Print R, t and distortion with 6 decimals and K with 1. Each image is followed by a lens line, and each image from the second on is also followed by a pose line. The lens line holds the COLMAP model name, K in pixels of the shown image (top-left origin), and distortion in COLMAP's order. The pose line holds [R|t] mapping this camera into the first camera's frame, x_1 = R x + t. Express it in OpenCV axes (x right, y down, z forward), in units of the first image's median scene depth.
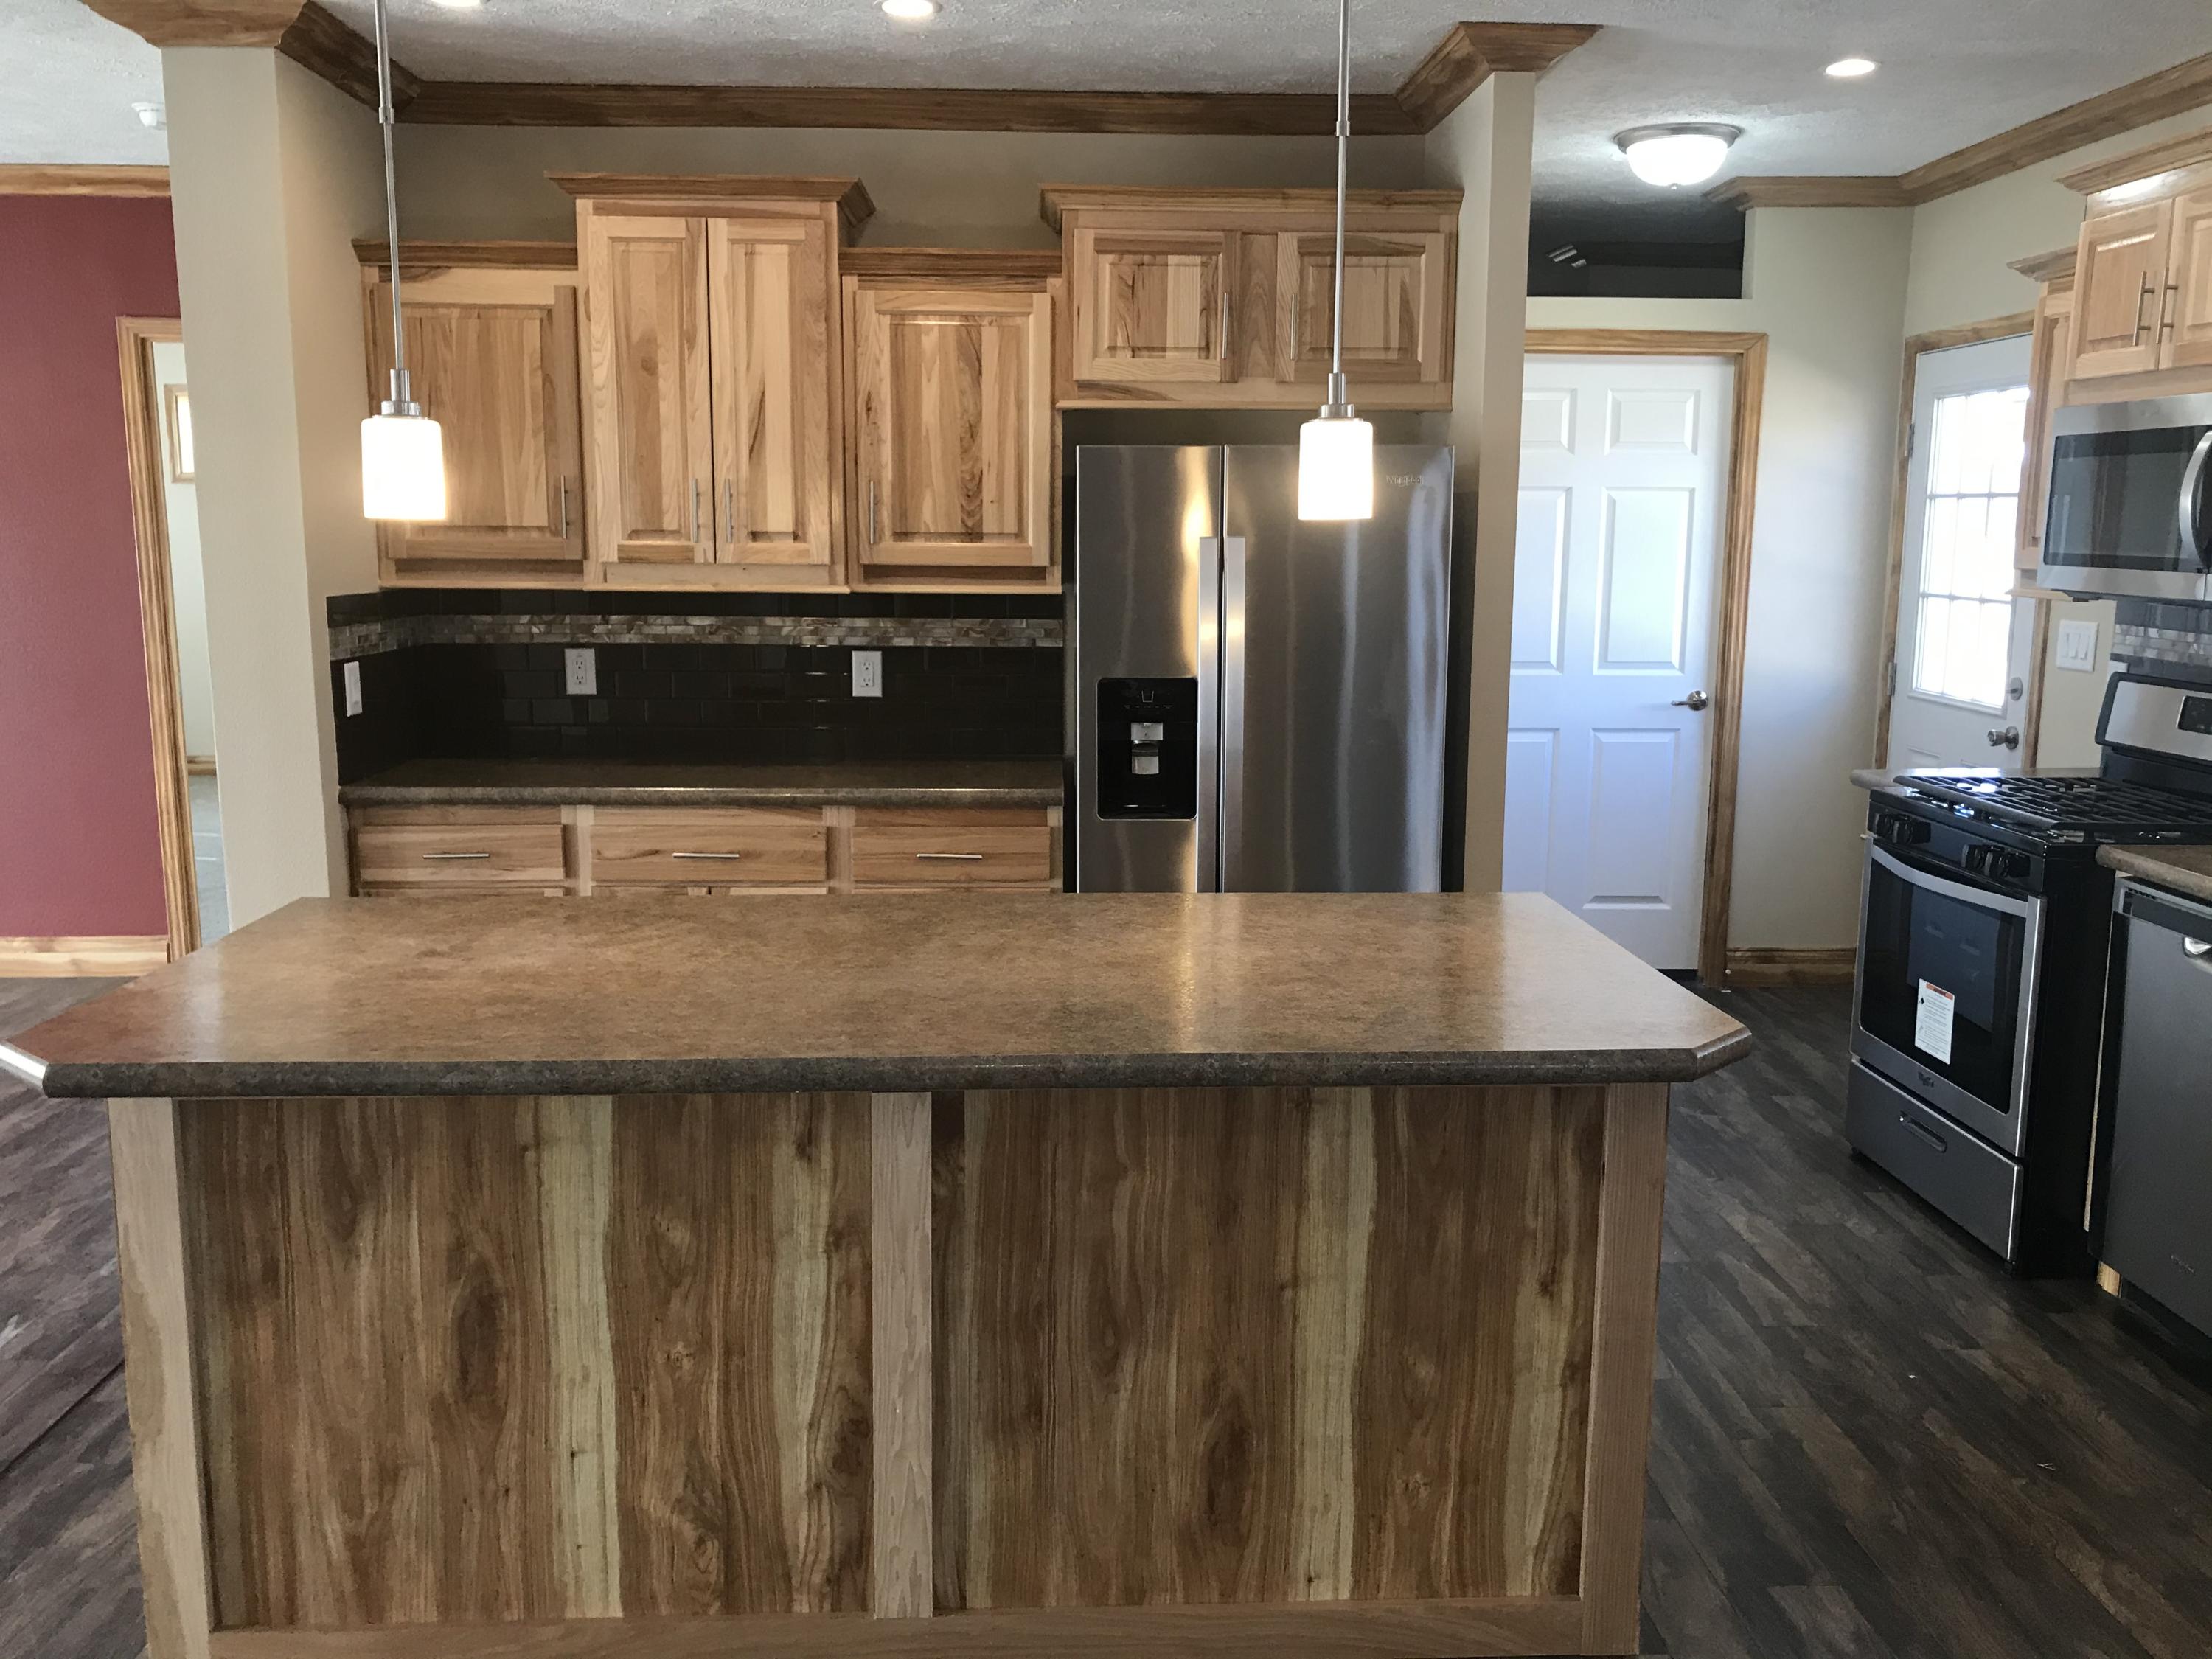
lens RADIAL K [[1802.1, 0, 1107.9], [0, 1802.1, 806.0], [0, 0, 1]] dist [0.054000, -0.081107]
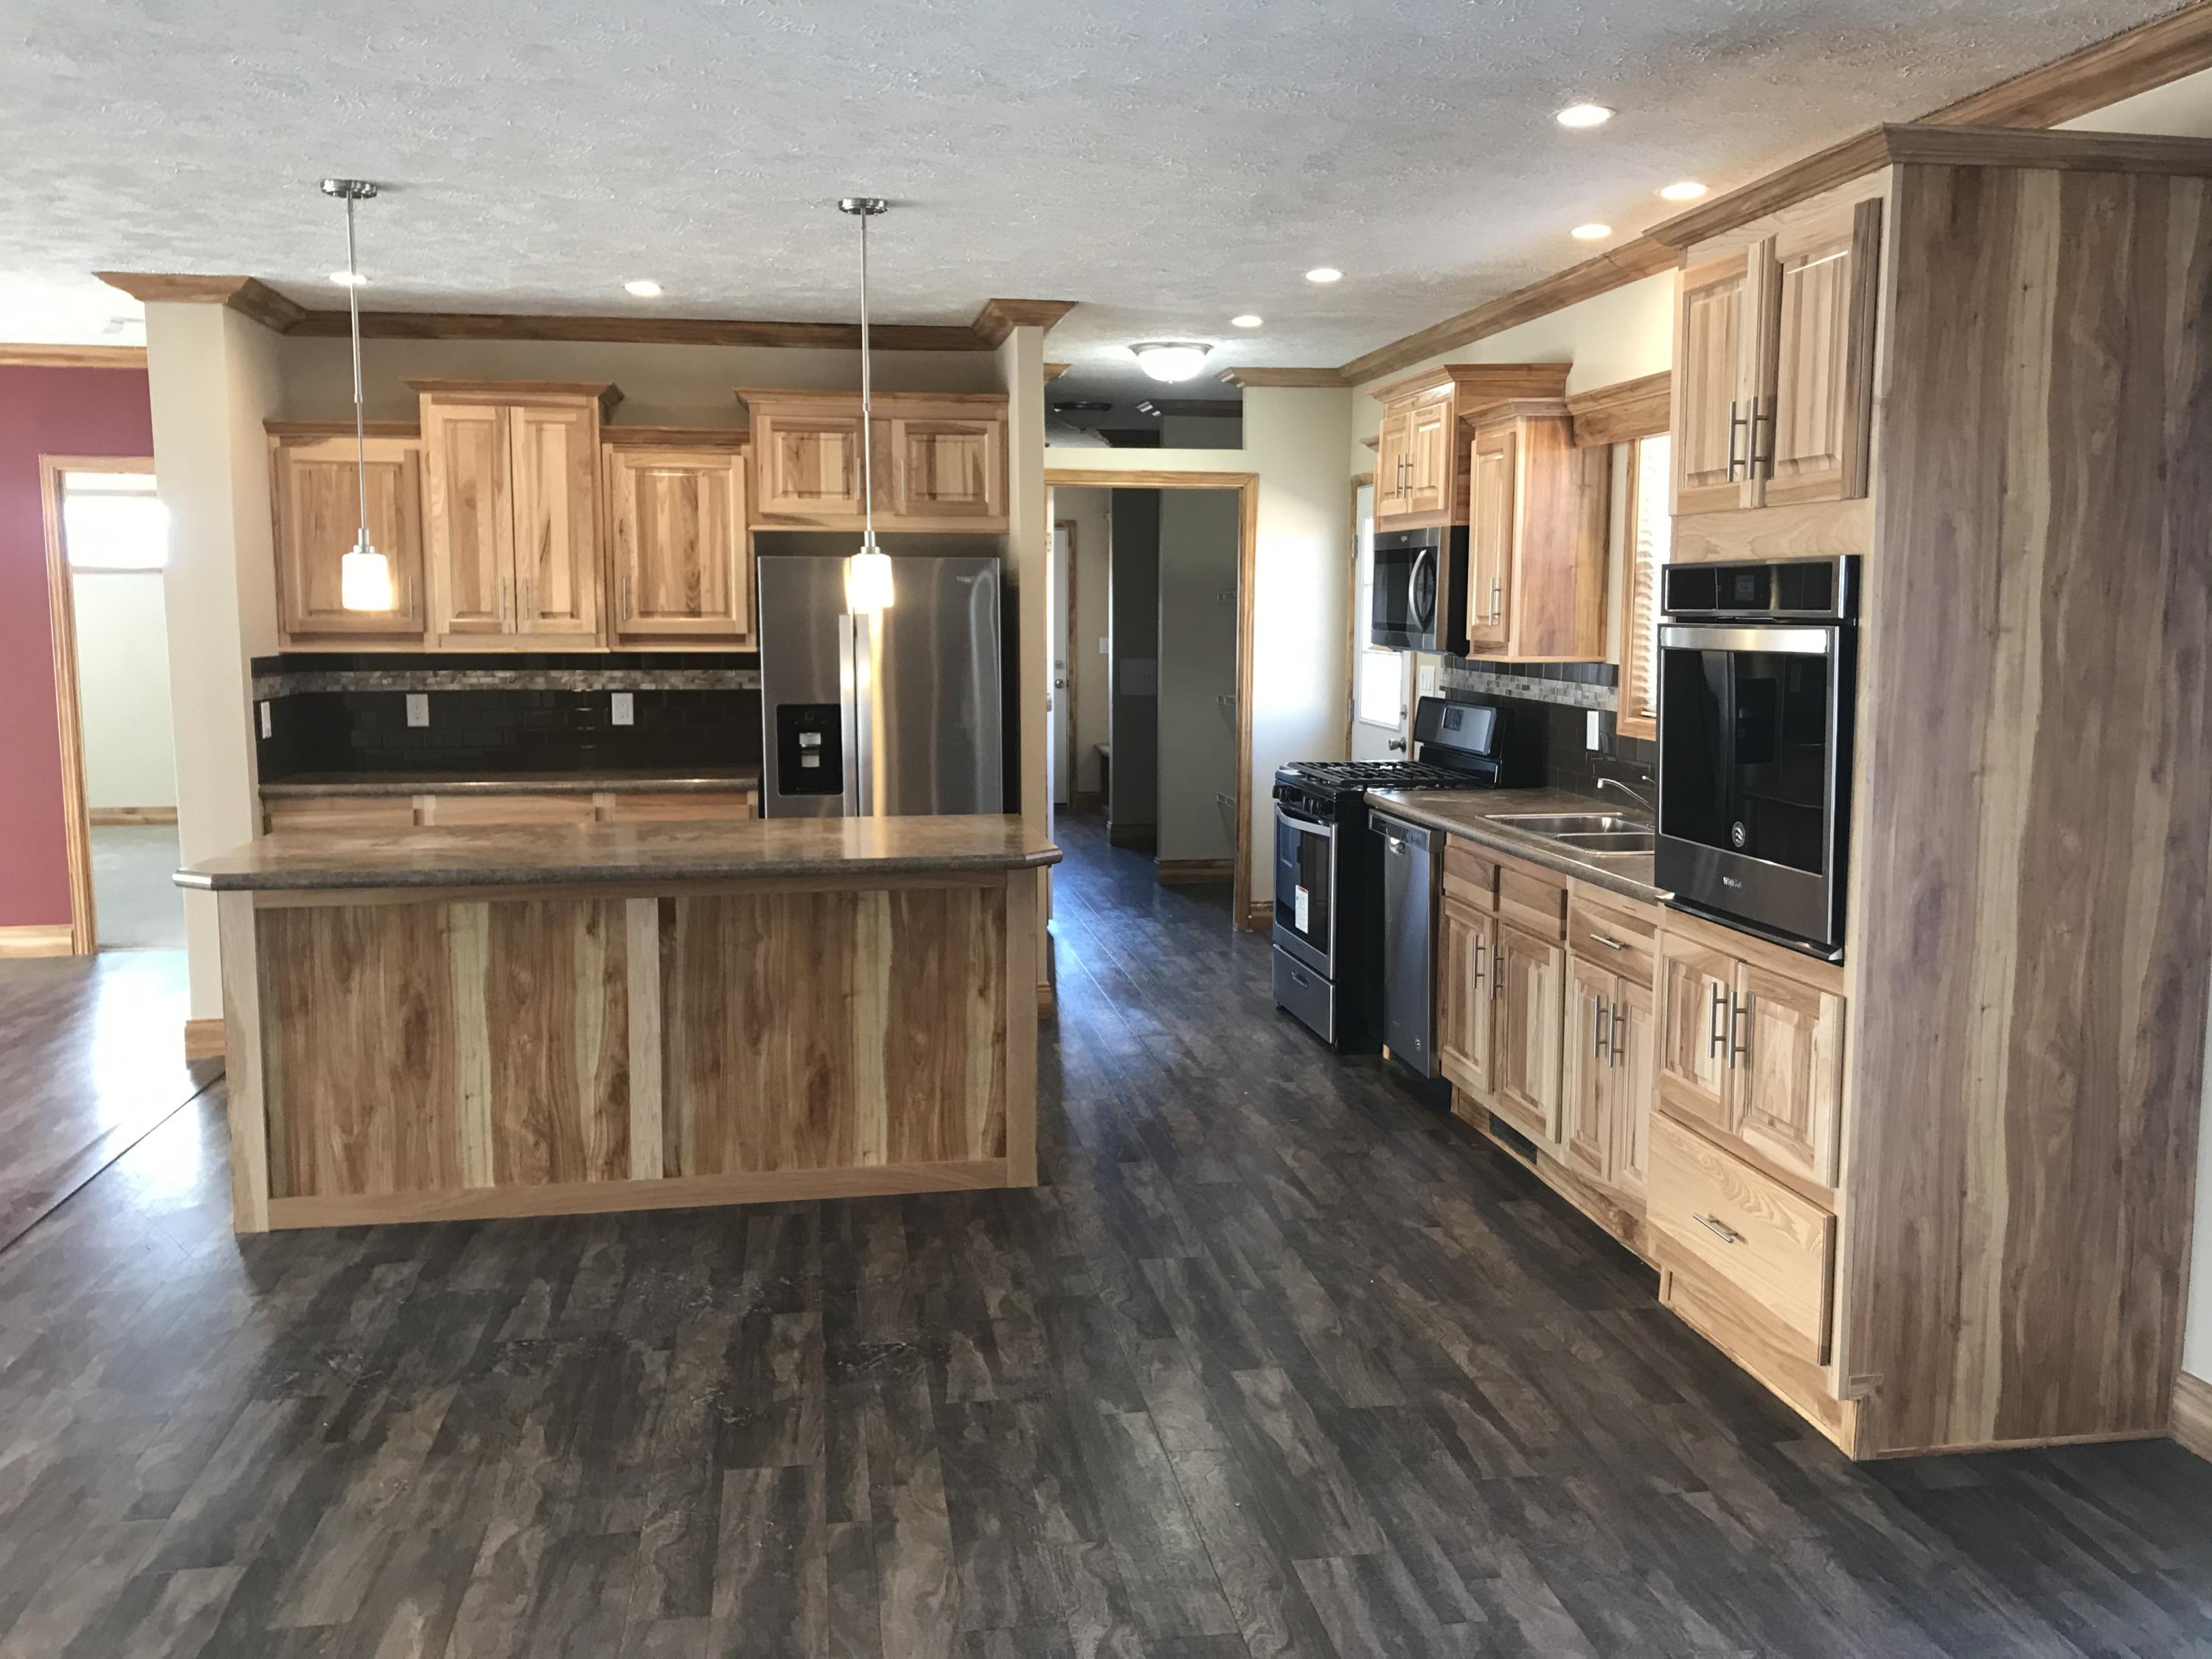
lens RADIAL K [[1803.5, 0, 1106.6], [0, 1803.5, 795.0], [0, 0, 1]] dist [0.106516, -0.318855]
pose [[0.991878, -0.019257, 0.125726, 0.077369], [0.025273, 0.998602, -0.046426, 0.084091], [-0.124656, 0.049226, 0.990978, -0.562565]]
